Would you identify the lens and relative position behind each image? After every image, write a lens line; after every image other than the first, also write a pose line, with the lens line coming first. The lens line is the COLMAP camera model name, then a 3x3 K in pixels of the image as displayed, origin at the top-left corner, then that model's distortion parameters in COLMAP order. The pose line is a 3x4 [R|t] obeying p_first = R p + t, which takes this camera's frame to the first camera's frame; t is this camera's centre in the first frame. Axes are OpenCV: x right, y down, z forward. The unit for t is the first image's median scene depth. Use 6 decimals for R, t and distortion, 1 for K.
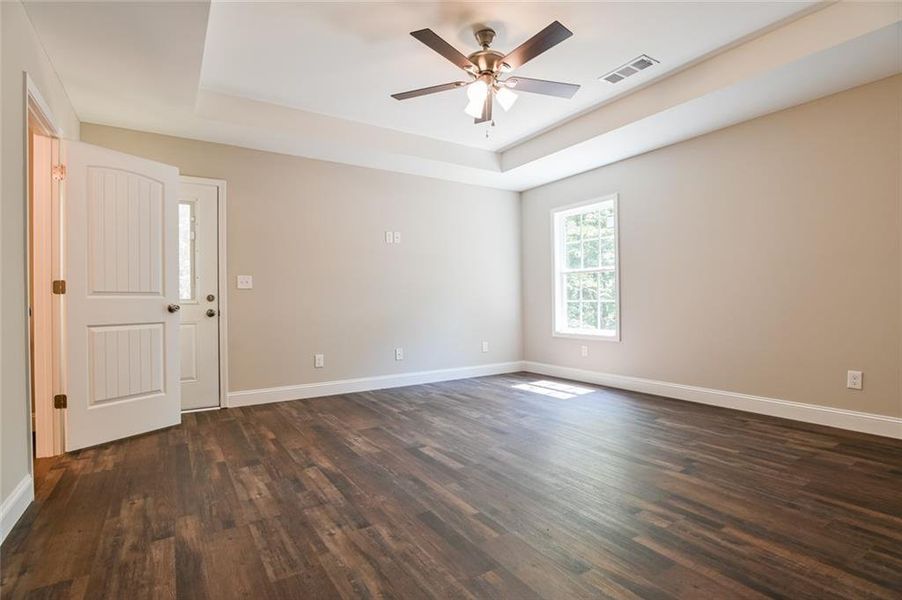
lens RADIAL K [[443.6, 0, 451.0], [0, 443.6, 300.0], [0, 0, 1]] dist [-0.020753, -0.000353]
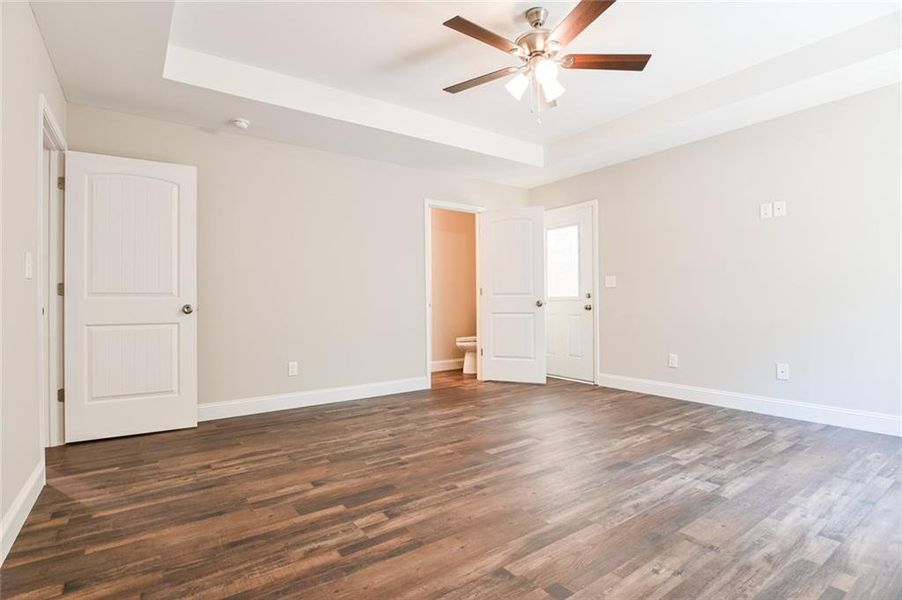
lens RADIAL K [[443.6, 0, 451.0], [0, 443.6, 300.0], [0, 0, 1]] dist [-0.020753, -0.000353]
pose [[0.041680, 0.006738, -0.999108, 1.227113], [0.013865, 0.999877, 0.007321, -0.011767], [0.999035, -0.014158, 0.041582, 0.952069]]
